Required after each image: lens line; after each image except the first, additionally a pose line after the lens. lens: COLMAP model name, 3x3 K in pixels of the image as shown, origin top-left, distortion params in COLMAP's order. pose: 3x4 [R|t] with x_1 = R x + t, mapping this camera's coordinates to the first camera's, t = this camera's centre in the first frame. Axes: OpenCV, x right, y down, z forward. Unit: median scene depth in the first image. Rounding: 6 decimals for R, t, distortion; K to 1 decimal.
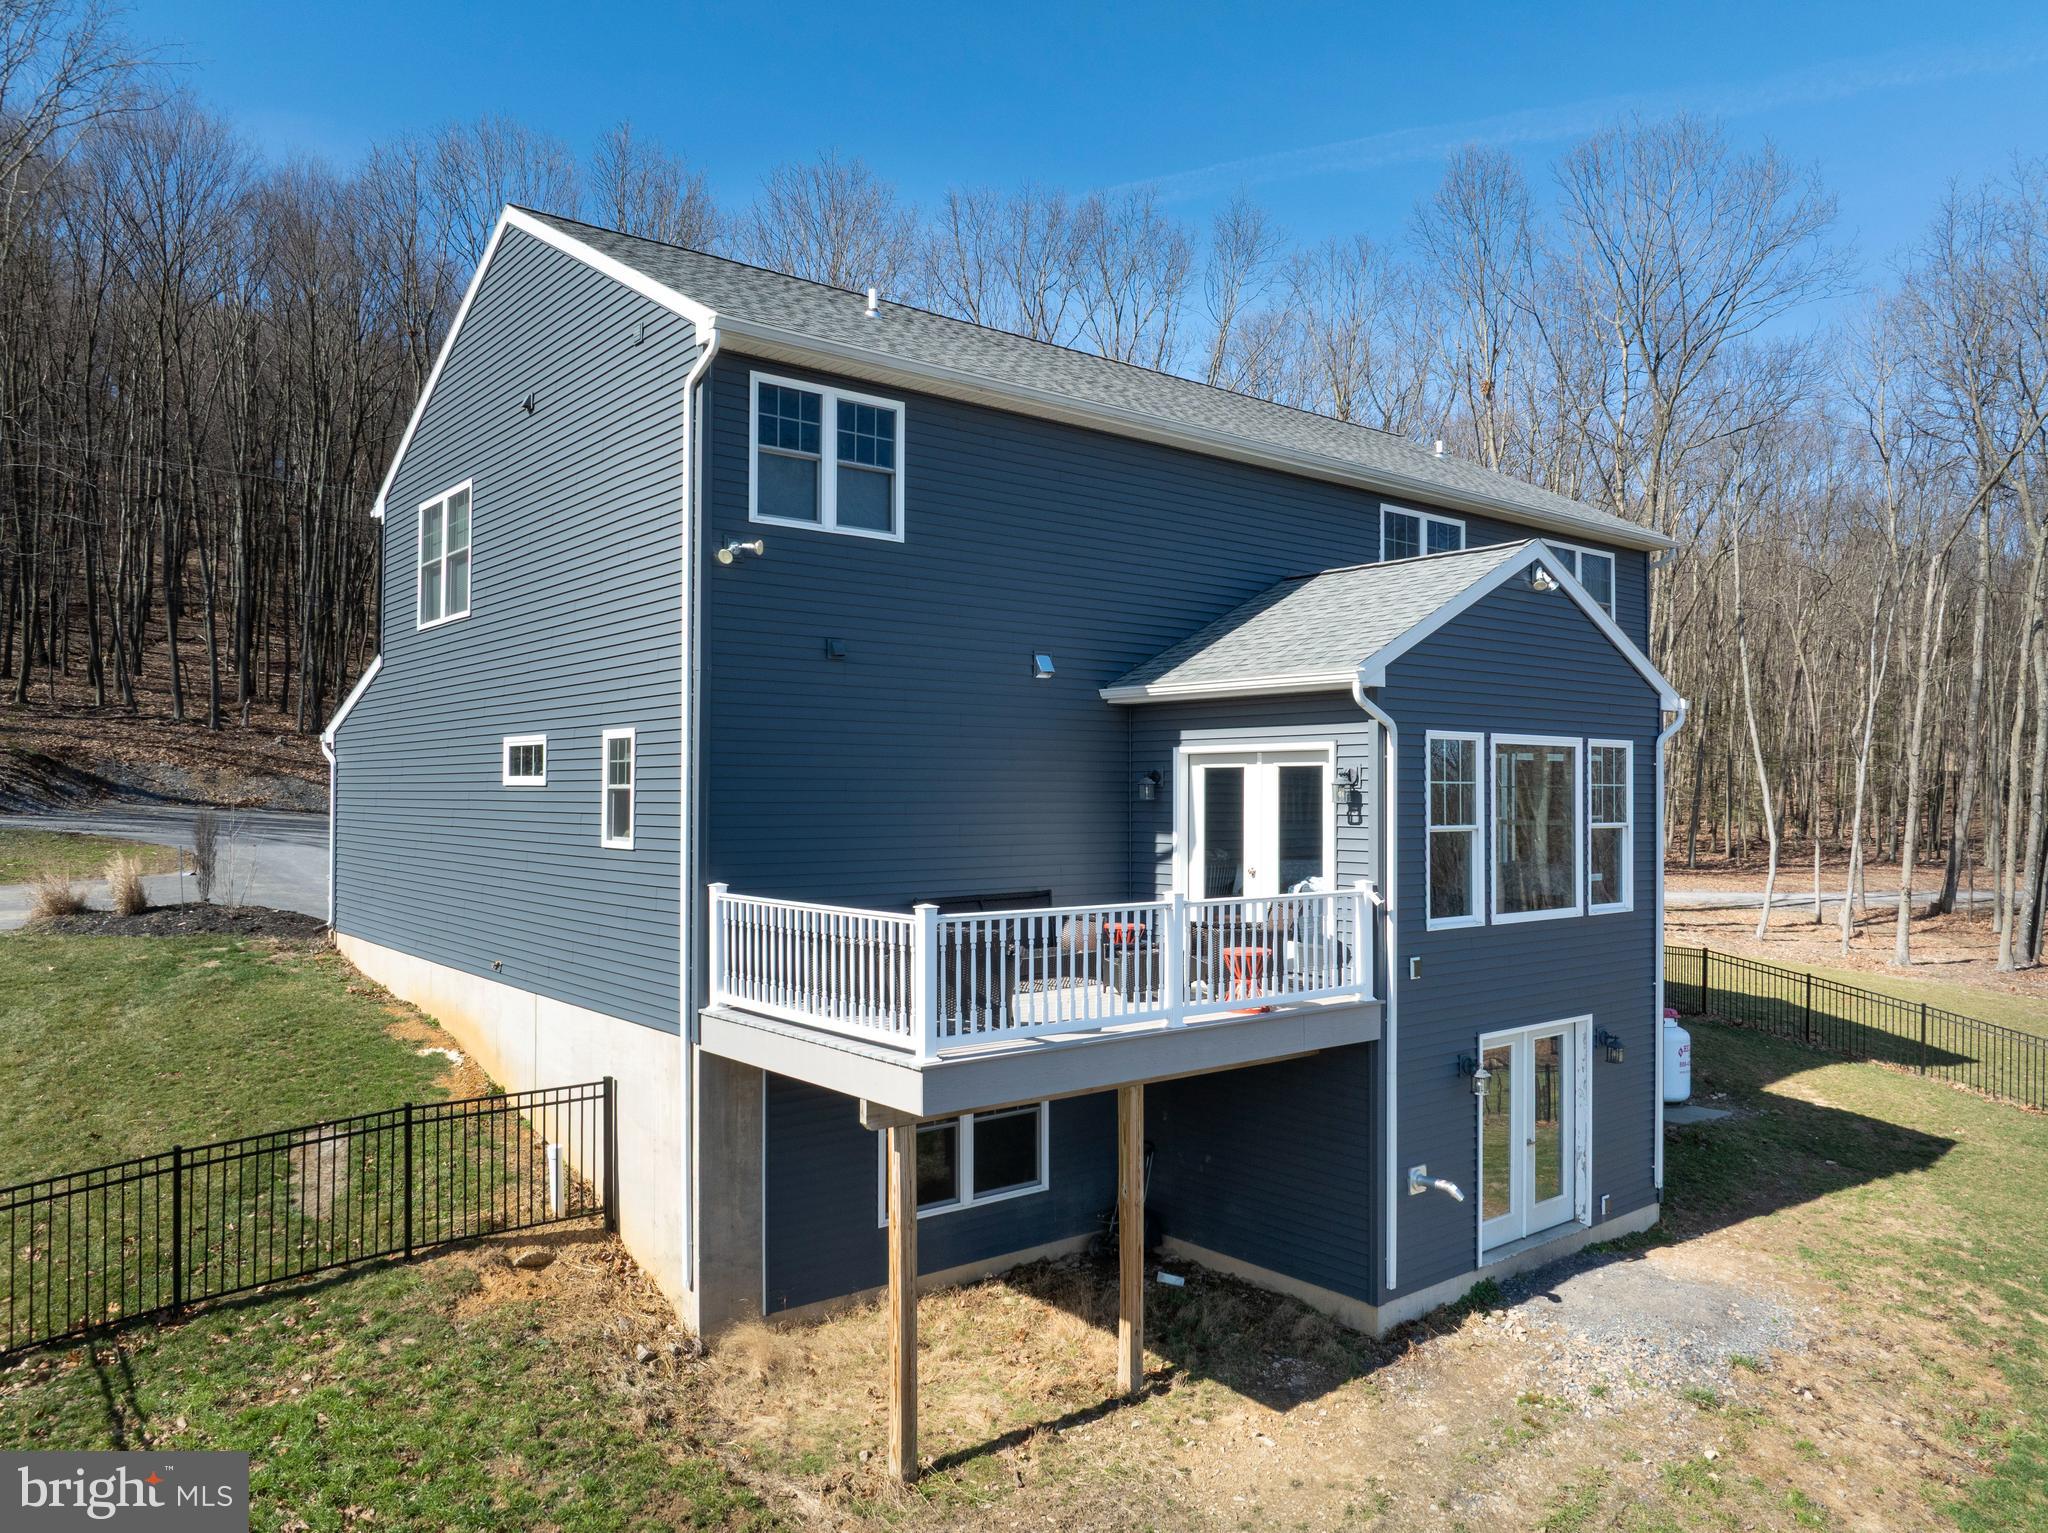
lens RADIAL K [[1443.3, 0, 1039.1], [0, 1443.3, 781.0], [0, 0, 1]] dist [-0.038629, 0.004964]
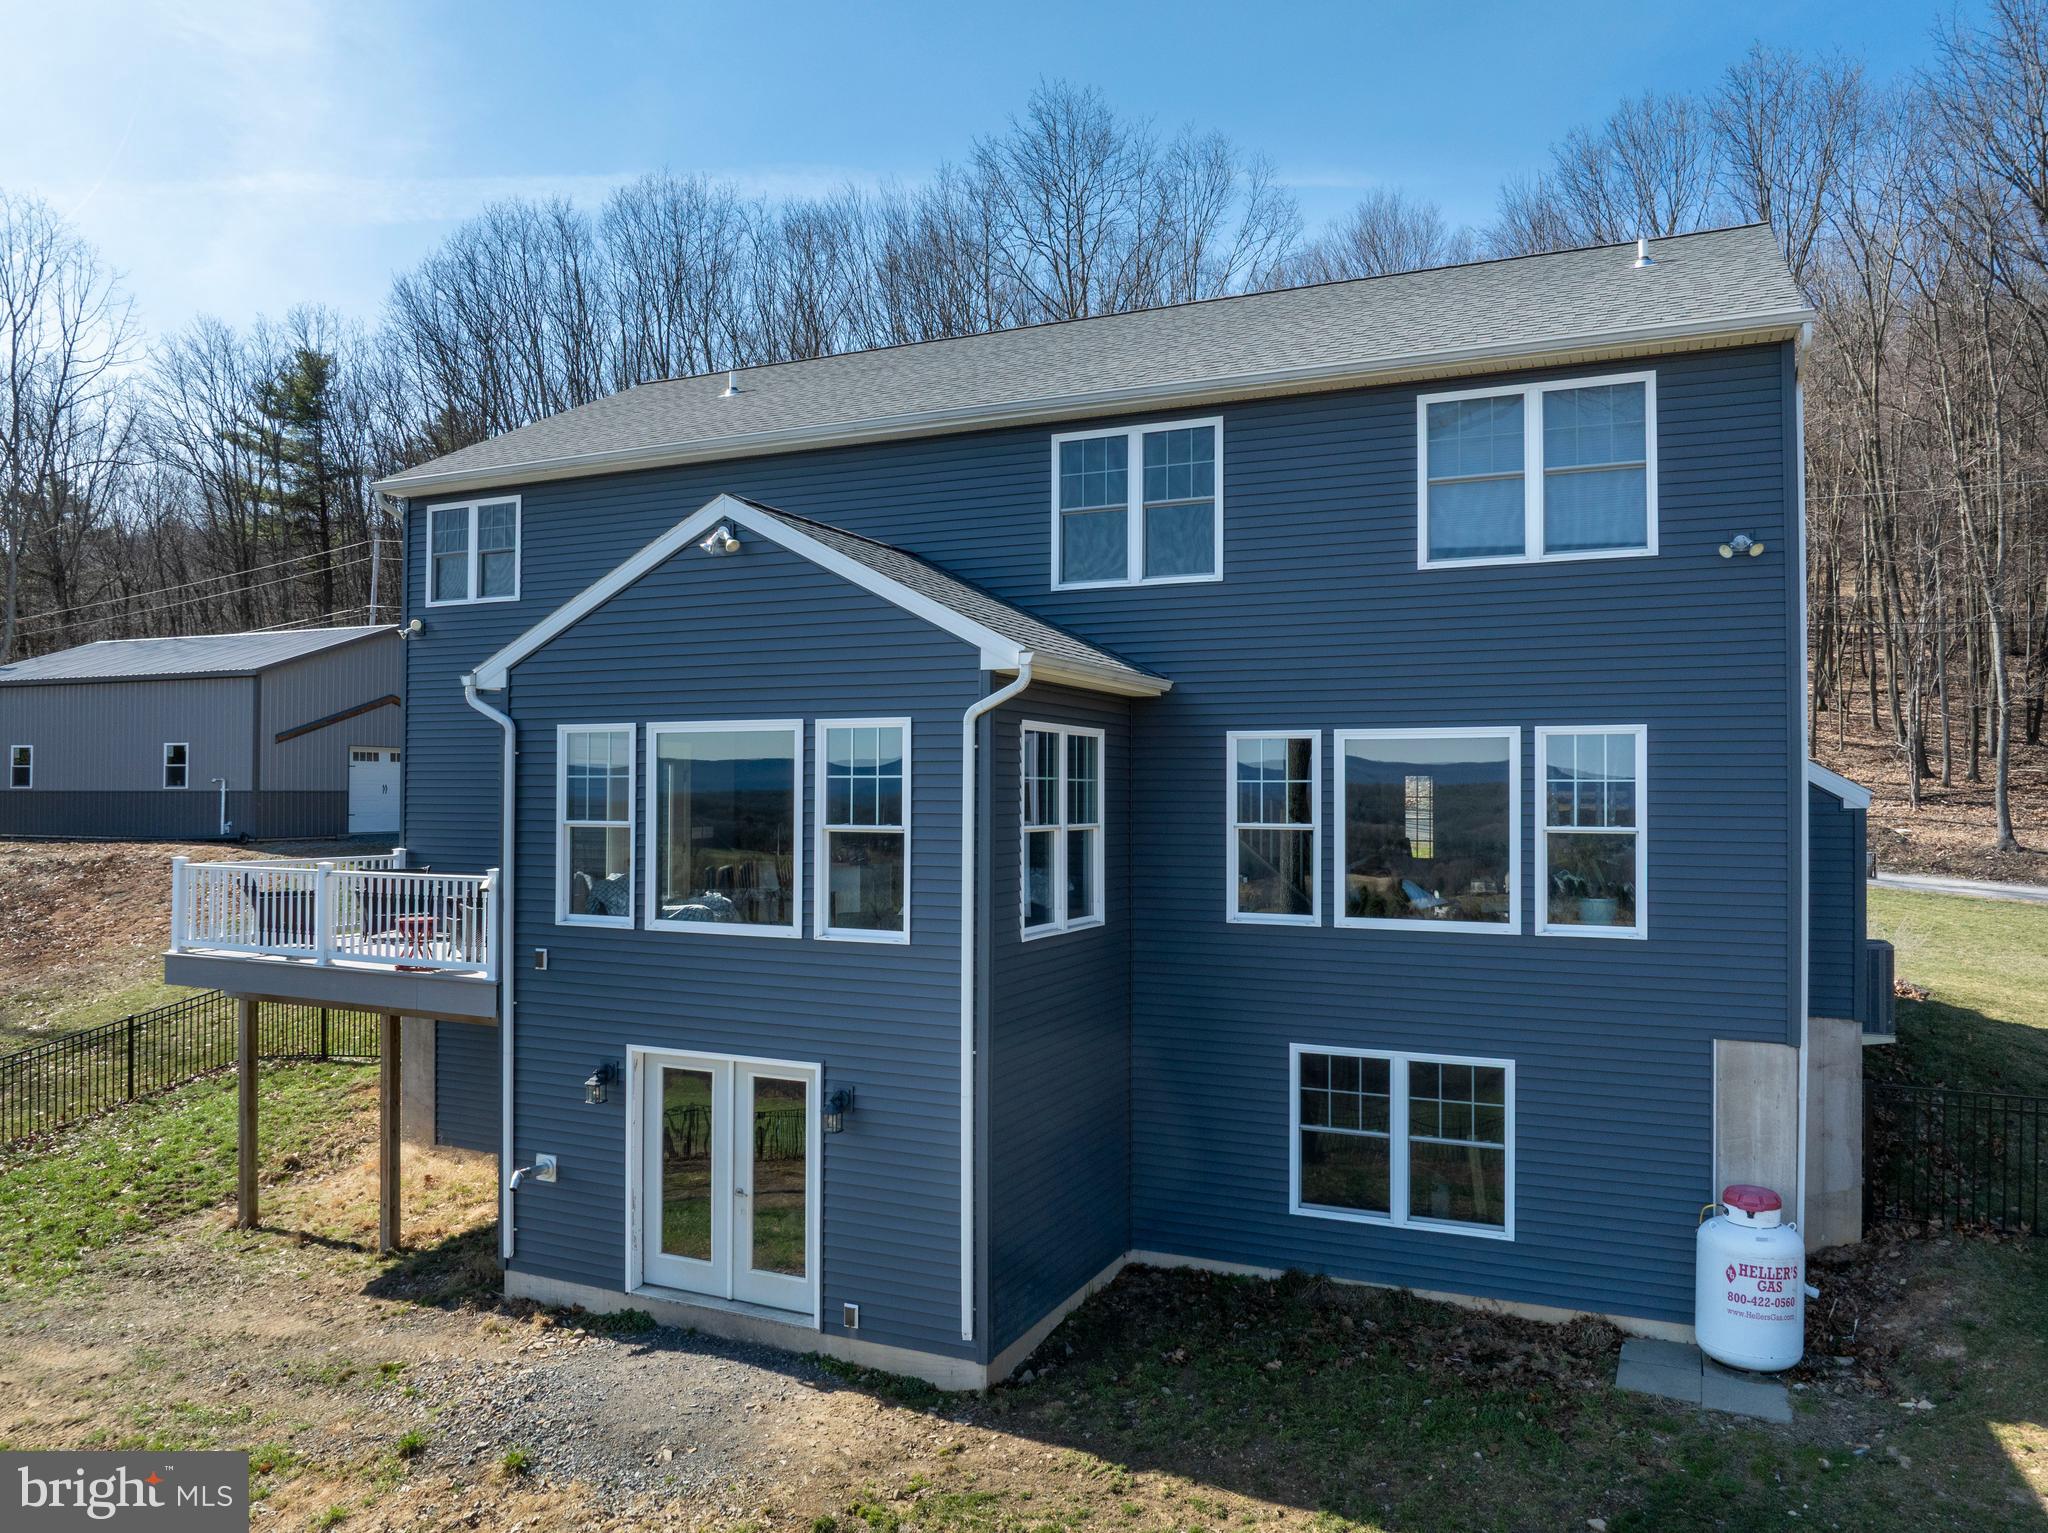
lens RADIAL K [[1443.3, 0, 1022.8], [0, 1443.3, 764.6], [0, 0, 1]] dist [-0.038629, 0.004964]
pose [[0.433217, -0.018651, -0.901097, 1.202733], [0.009078, 0.999825, -0.016331, 0.011040], [0.901244, -0.001105, 0.433311, 0.784366]]
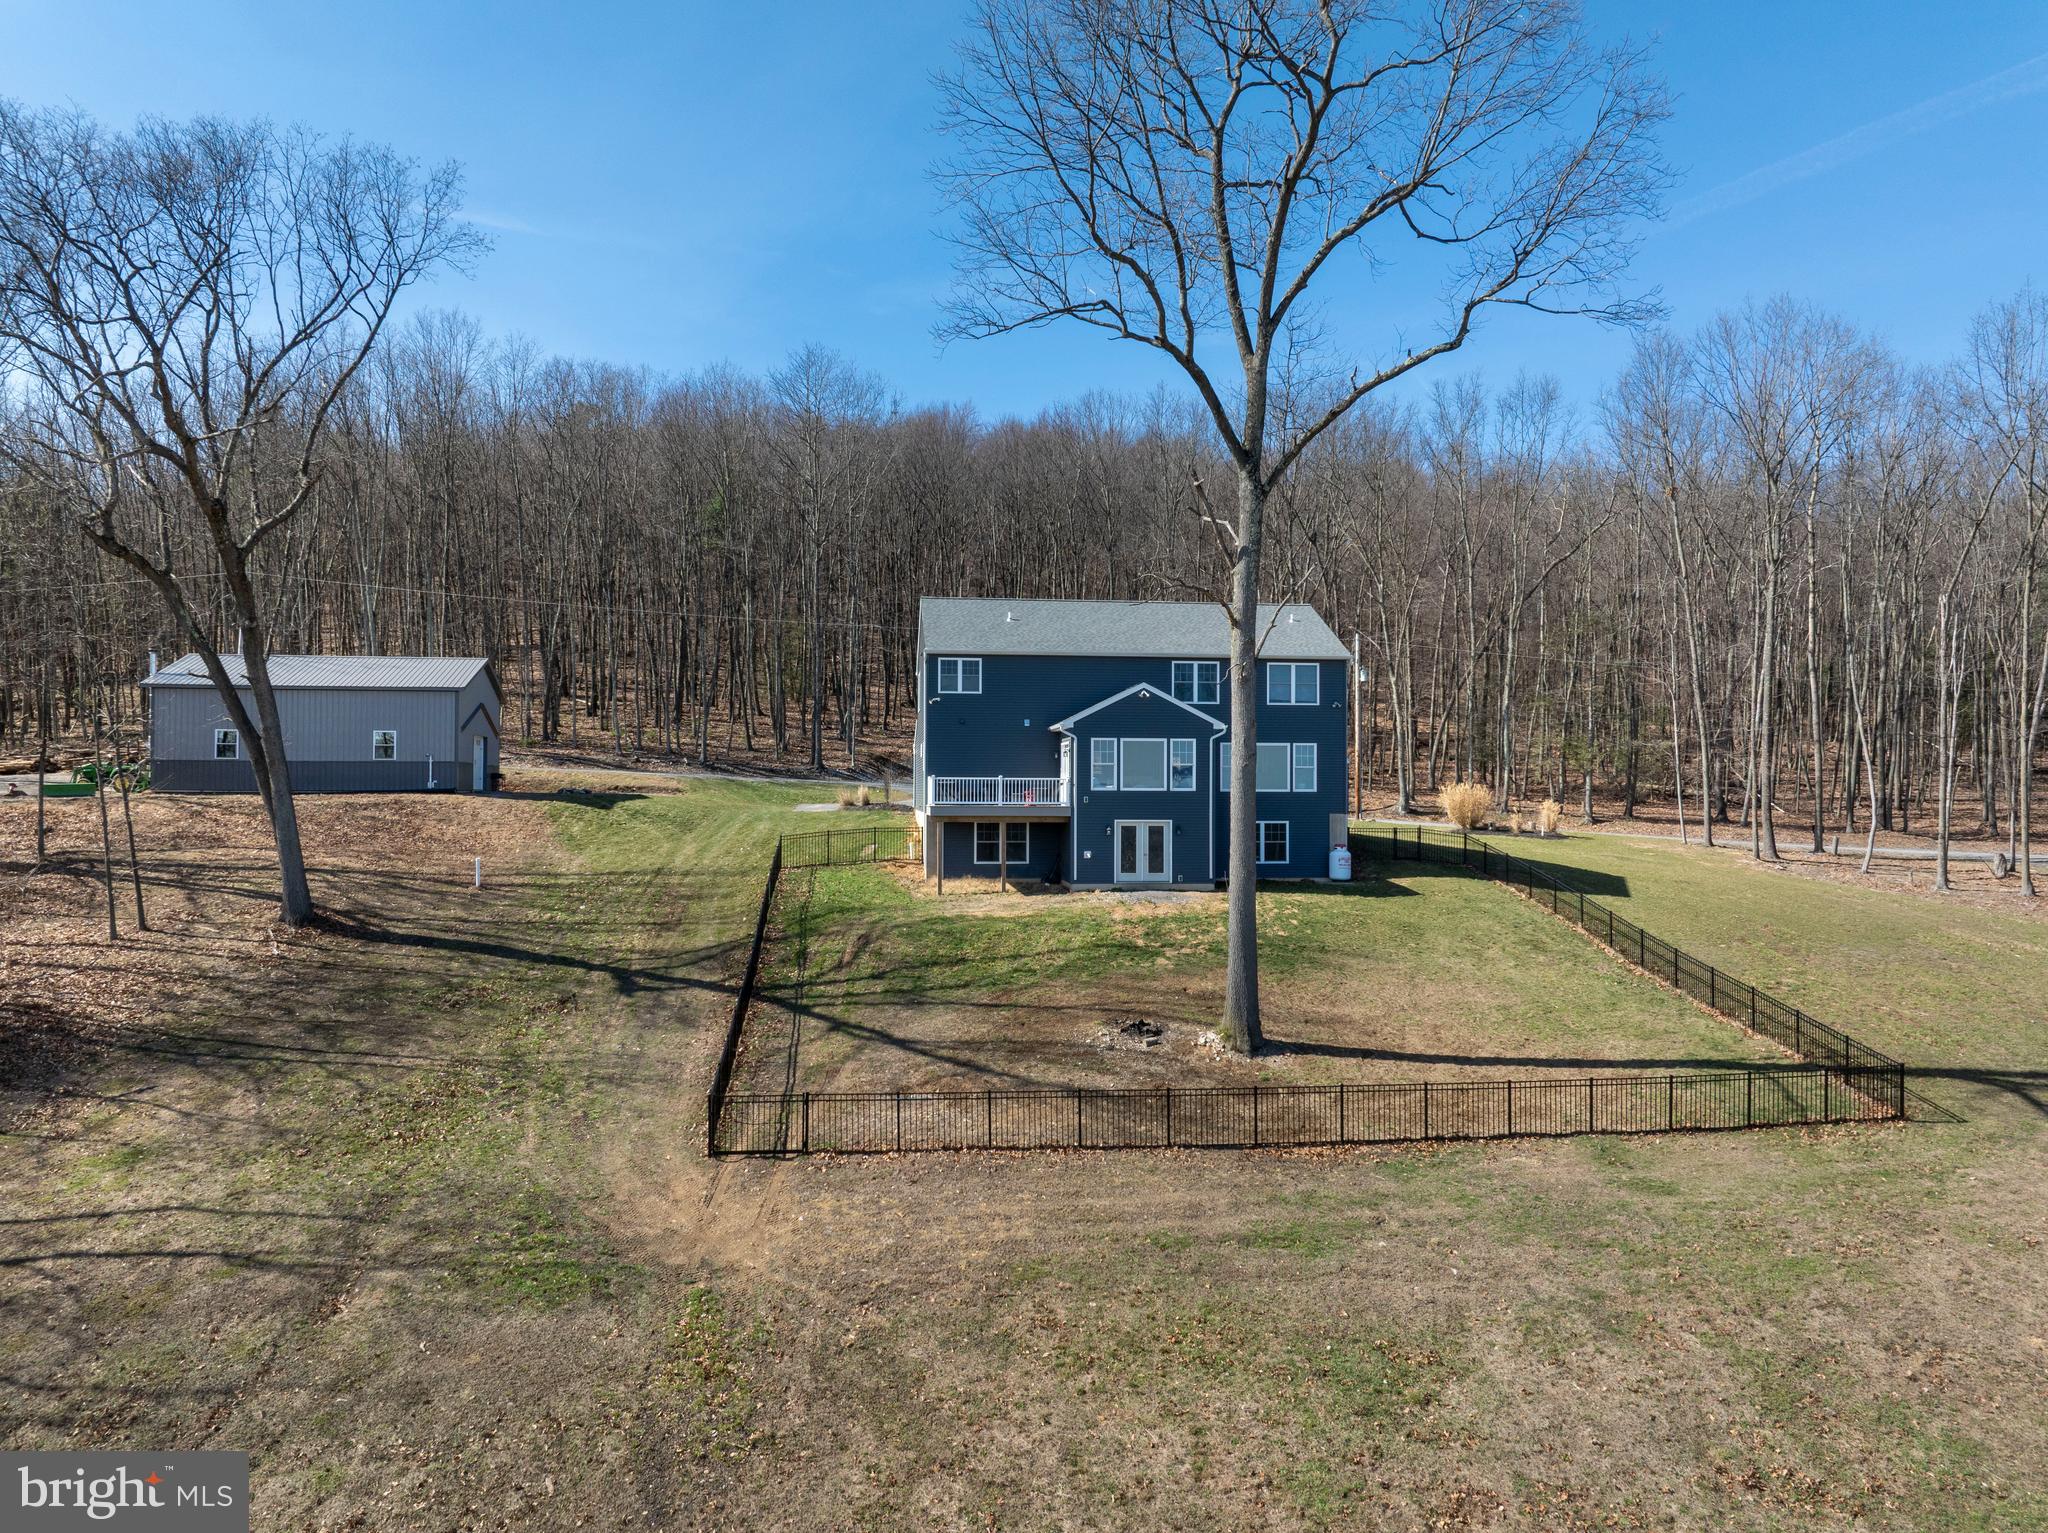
lens RADIAL K [[1443.3, 0, 1020.7], [0, 1443.3, 775.0], [0, 0, 1]] dist [-0.038629, 0.004964]
pose [[0.834061, -0.007467, -0.551622, 2.034519], [0.004212, 0.999965, -0.007167, 0.082375], [0.551656, 0.003654, 0.834064, -2.100649]]
